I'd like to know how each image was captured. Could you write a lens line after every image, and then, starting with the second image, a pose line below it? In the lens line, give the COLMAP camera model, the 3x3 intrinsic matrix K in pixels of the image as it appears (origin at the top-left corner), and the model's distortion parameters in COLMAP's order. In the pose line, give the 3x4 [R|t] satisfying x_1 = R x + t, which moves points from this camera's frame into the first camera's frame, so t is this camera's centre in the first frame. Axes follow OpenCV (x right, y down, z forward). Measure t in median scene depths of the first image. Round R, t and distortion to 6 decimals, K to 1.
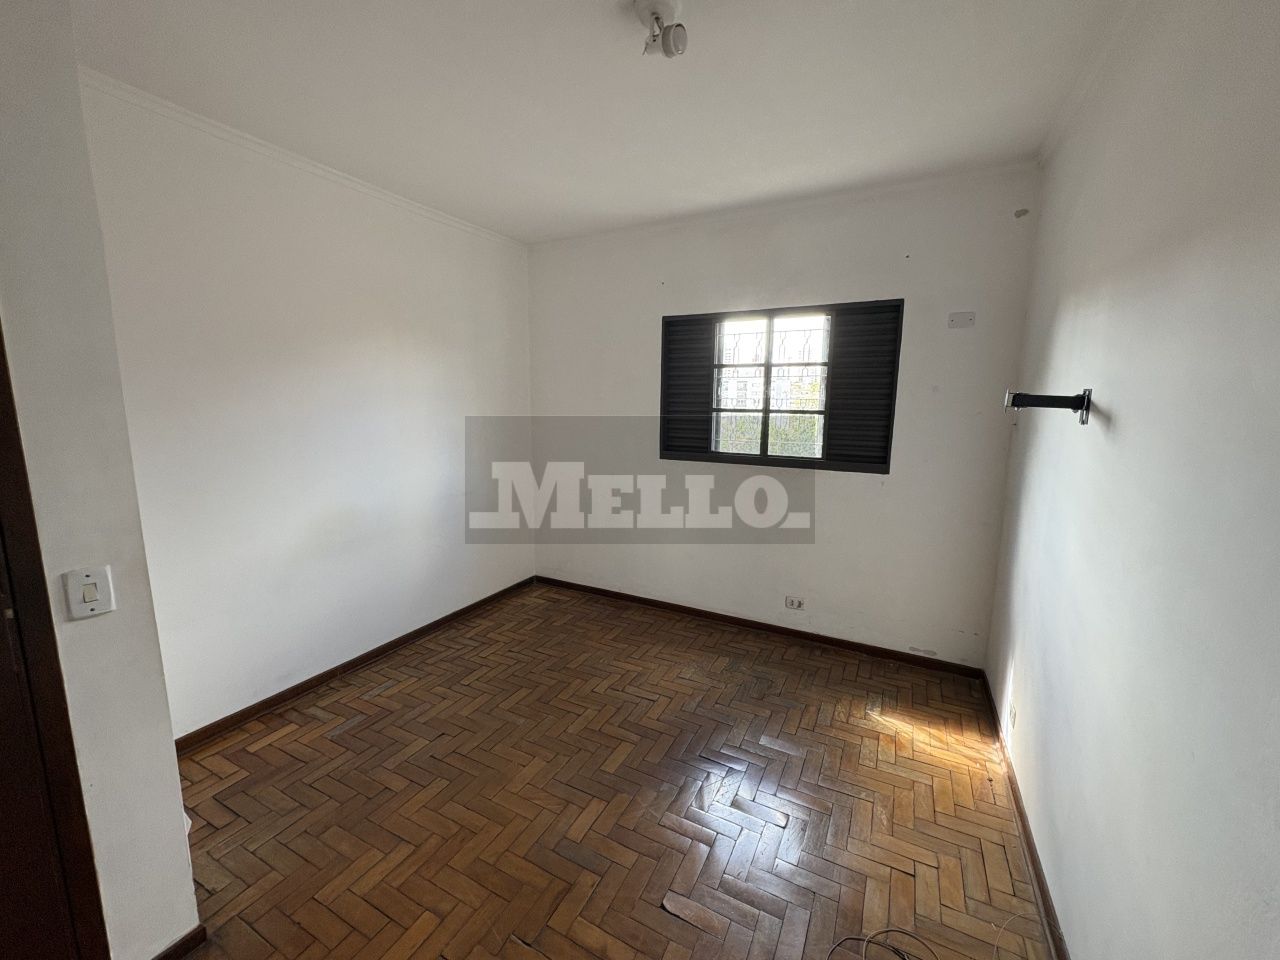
lens RADIAL K [[513.4, 0, 636.0], [0, 513.4, 485.0], [0, 0, 1]] dist [0.003463, -0.000410]
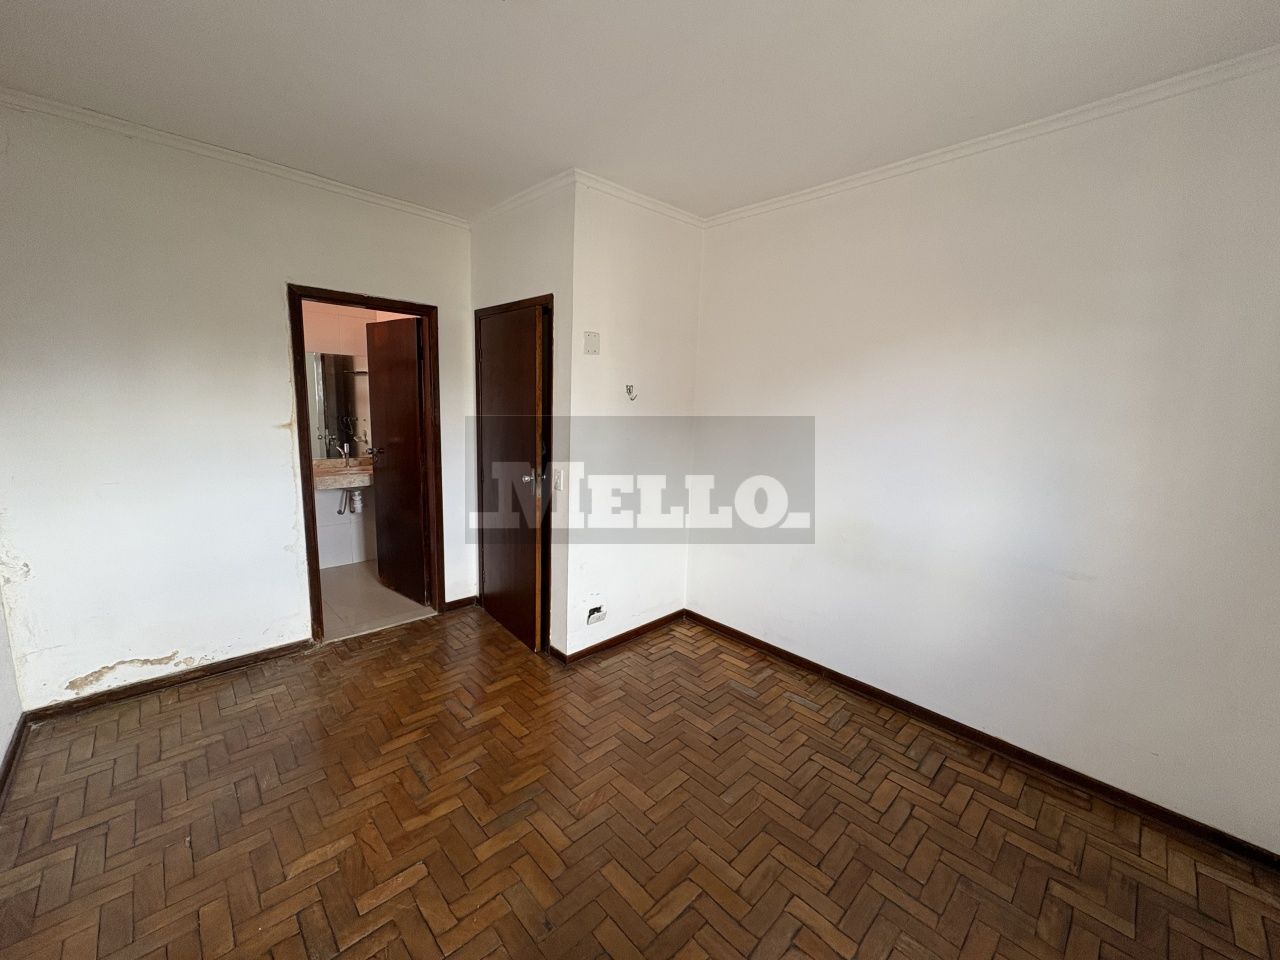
lens RADIAL K [[513.4, 0, 640.5], [0, 513.4, 479.3], [0, 0, 1]] dist [0.003463, -0.000410]
pose [[-0.320836, 0.125759, -0.938749, 0.461614], [-0.187163, 0.963183, 0.192999, -0.140689], [0.928458, 0.237620, -0.285486, 0.873554]]
